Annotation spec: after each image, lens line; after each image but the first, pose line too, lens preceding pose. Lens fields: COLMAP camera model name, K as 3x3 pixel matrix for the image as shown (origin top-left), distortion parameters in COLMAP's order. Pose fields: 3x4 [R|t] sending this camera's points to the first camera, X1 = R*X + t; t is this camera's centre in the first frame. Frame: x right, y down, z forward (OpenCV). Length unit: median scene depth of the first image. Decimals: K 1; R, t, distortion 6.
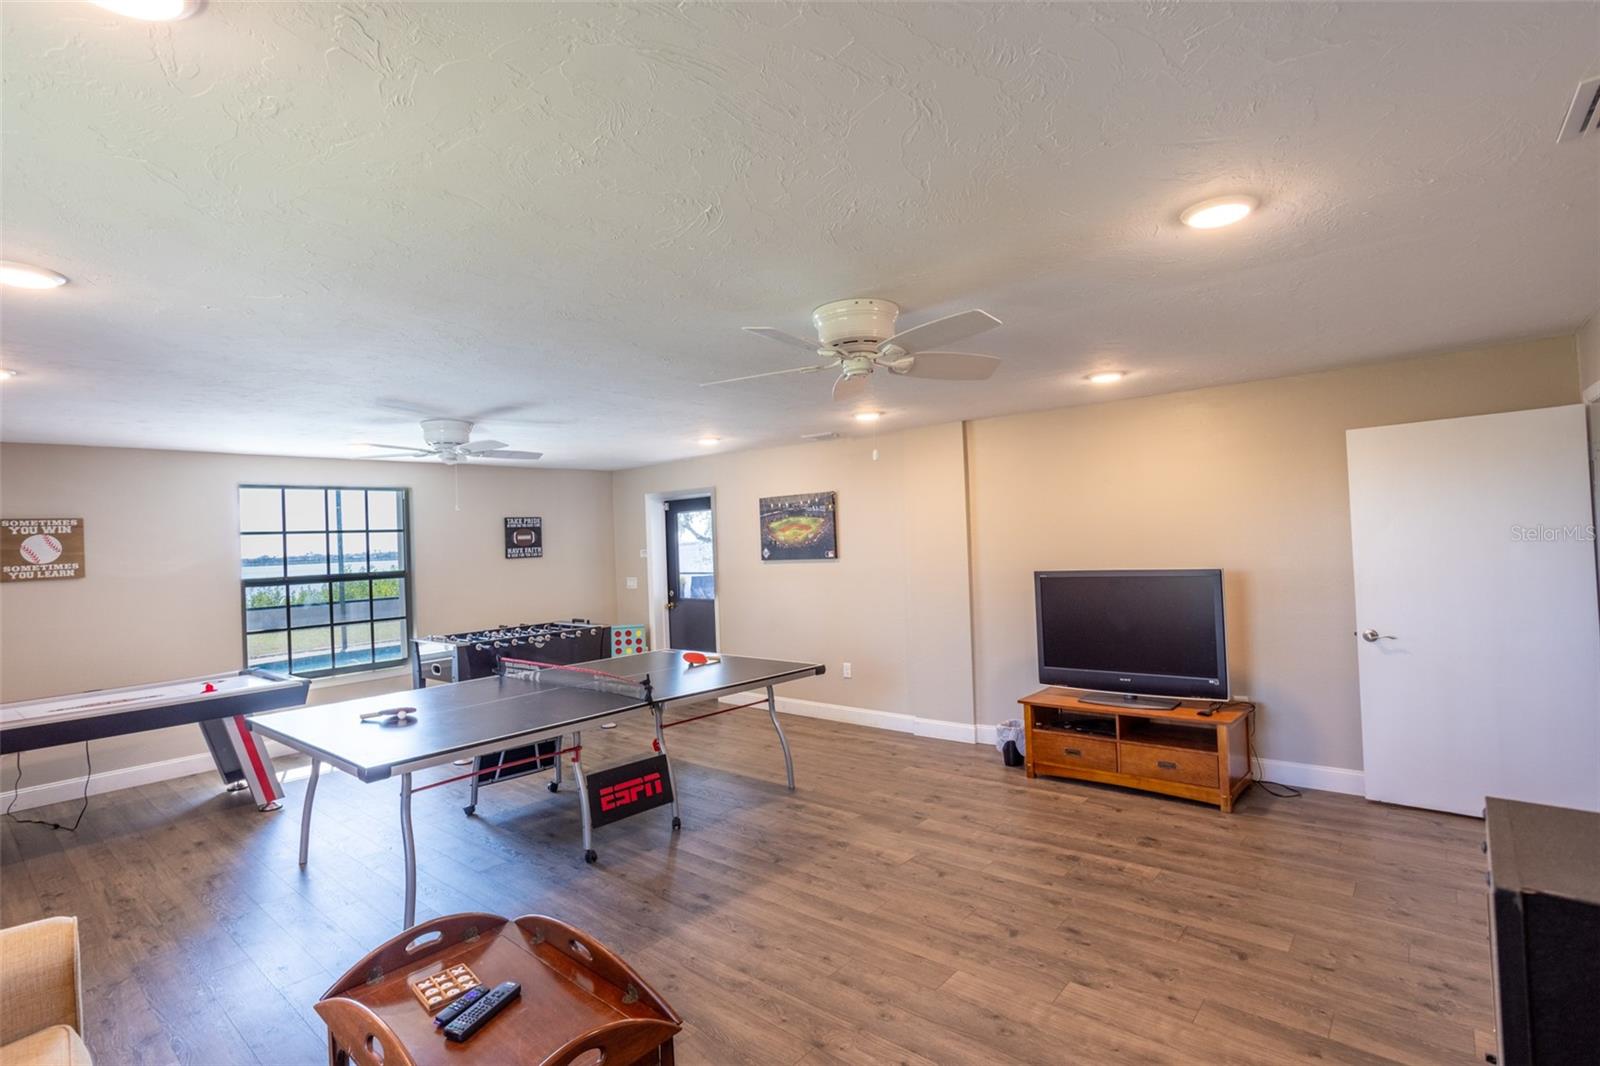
lens RADIAL K [[790.0, 0, 788.6], [0, 790.0, 522.8], [0, 0, 1]] dist [-0.057440, 0.030893]
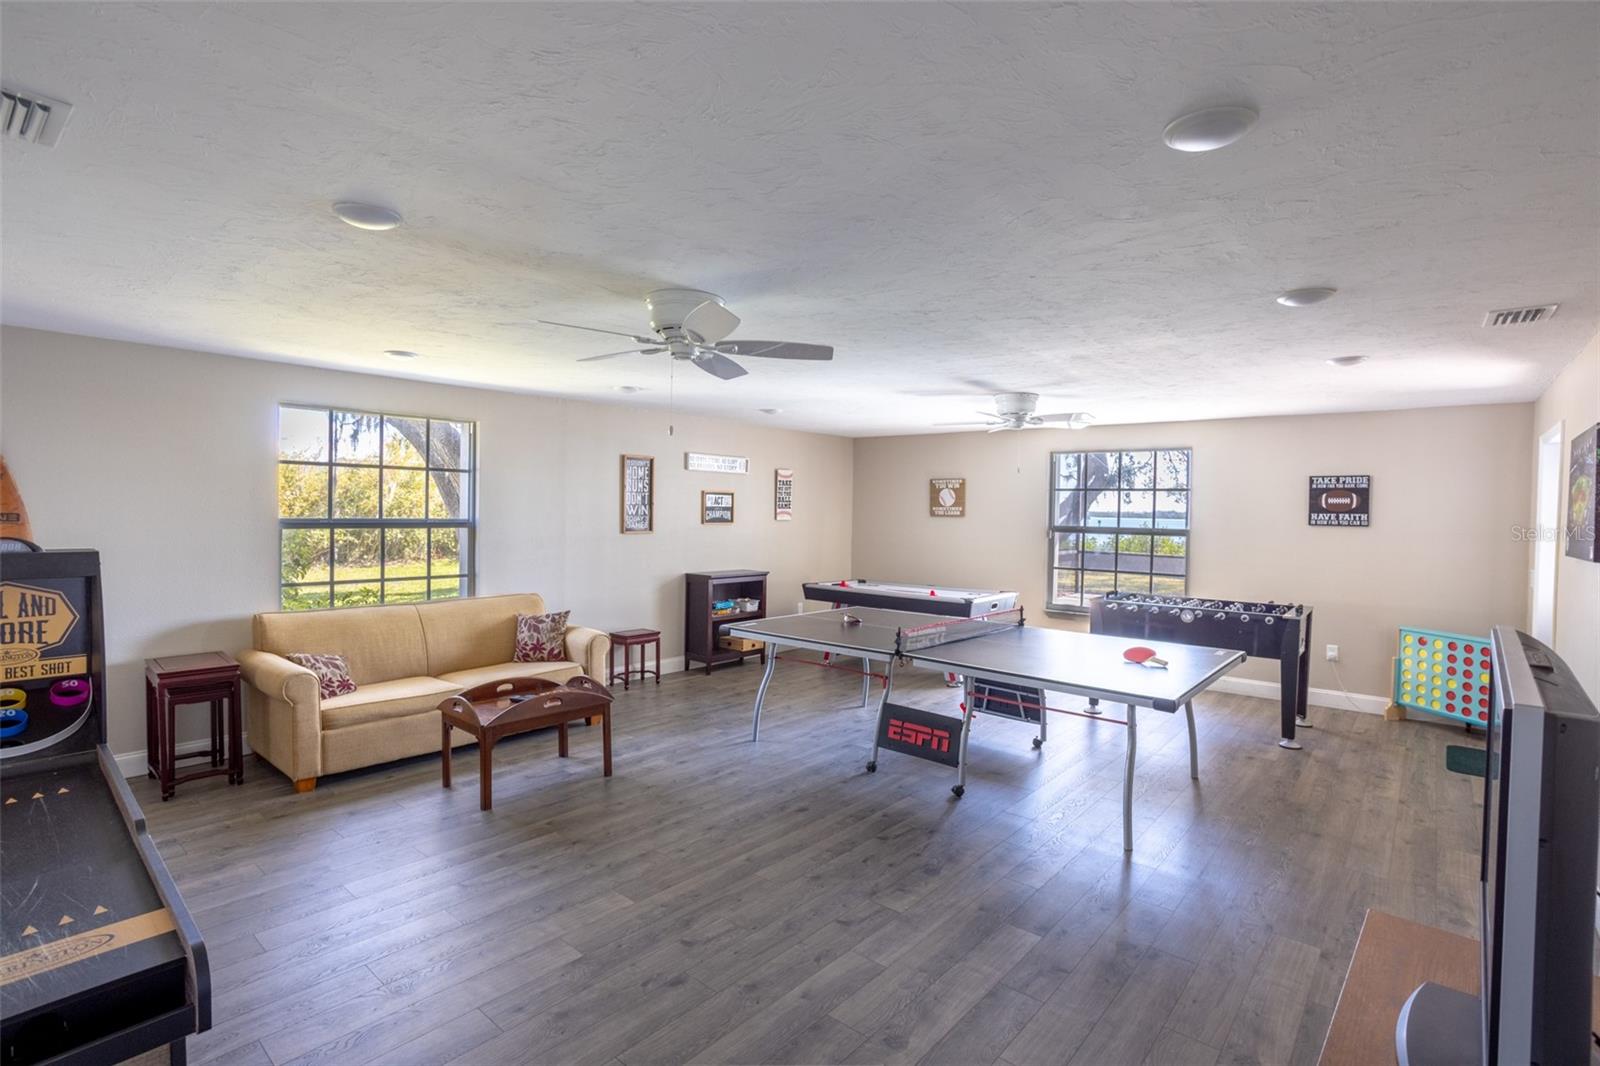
lens RADIAL K [[790.0, 0, 788.6], [0, 790.0, 522.8], [0, 0, 1]] dist [-0.057440, 0.030893]
pose [[-0.022142, 0.059918, -0.997958, 0.826676], [0.005304, 0.998195, 0.059815, -0.016281], [0.999741, -0.003969, -0.022419, 0.802166]]
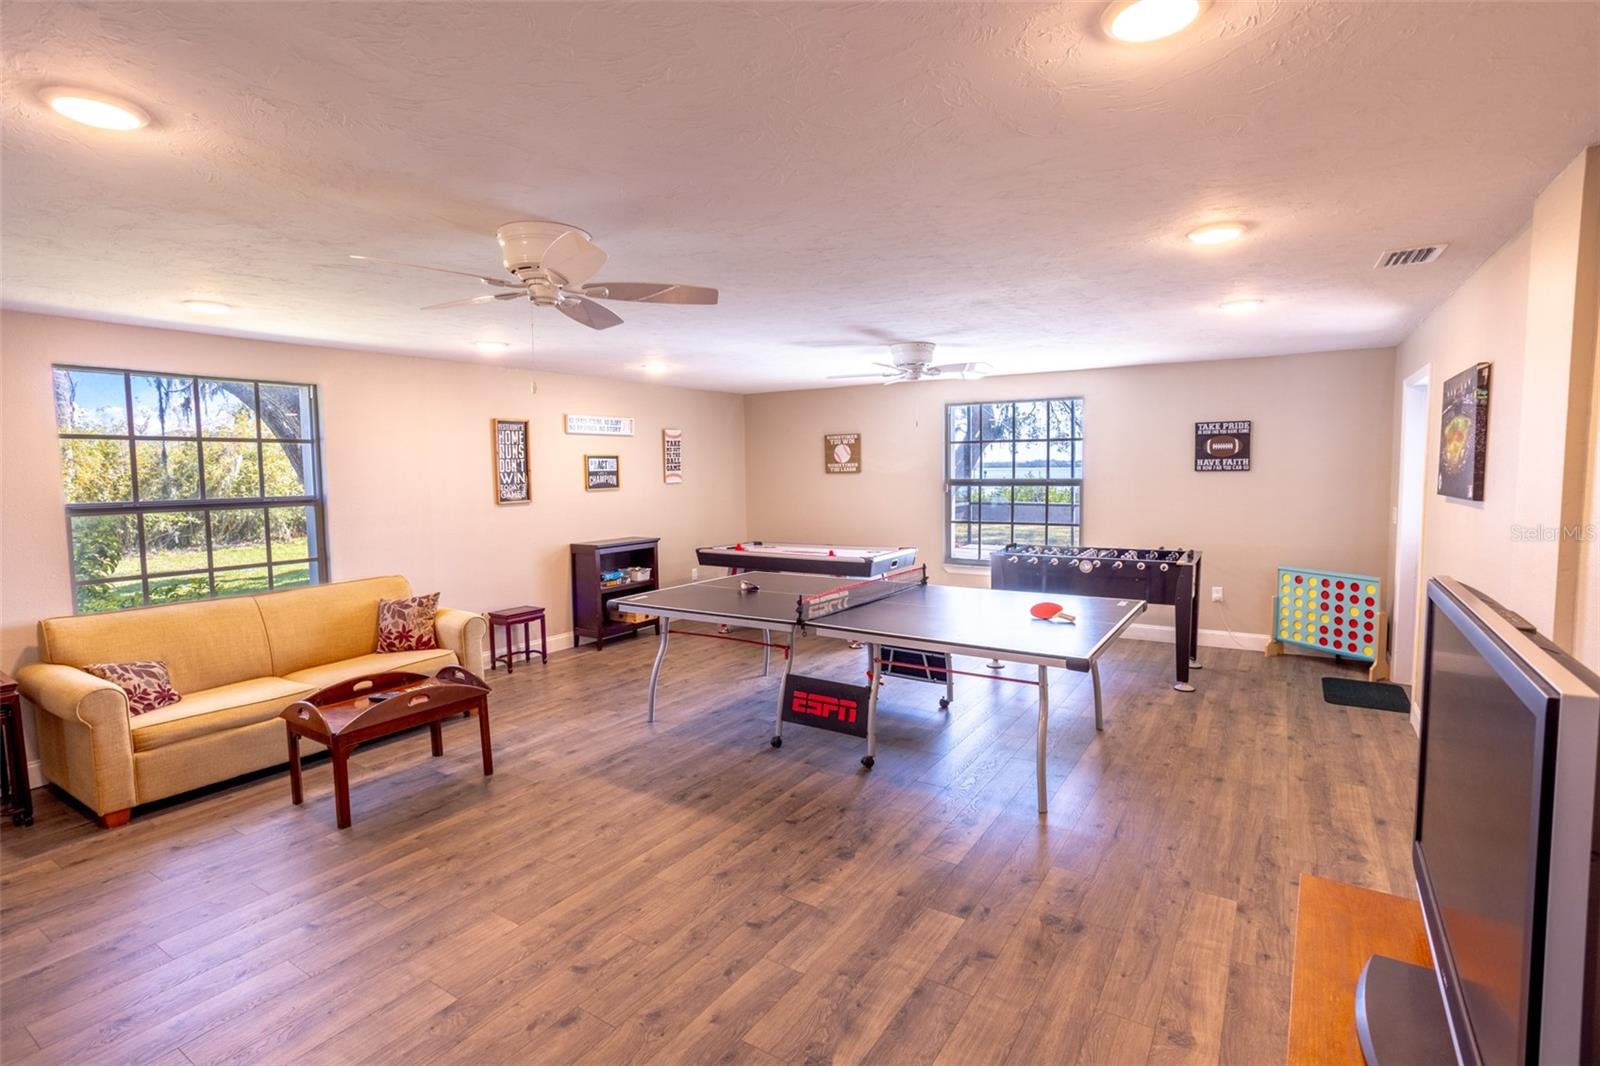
lens RADIAL K [[790.0, 0, 788.6], [0, 790.0, 522.8], [0, 0, 1]] dist [-0.057440, 0.030893]
pose [[0.114037, 0.110183, -0.987348, 0.749023], [0.031384, 0.992935, 0.114431, -0.016302], [0.992981, -0.044036, 0.109774, 0.806318]]
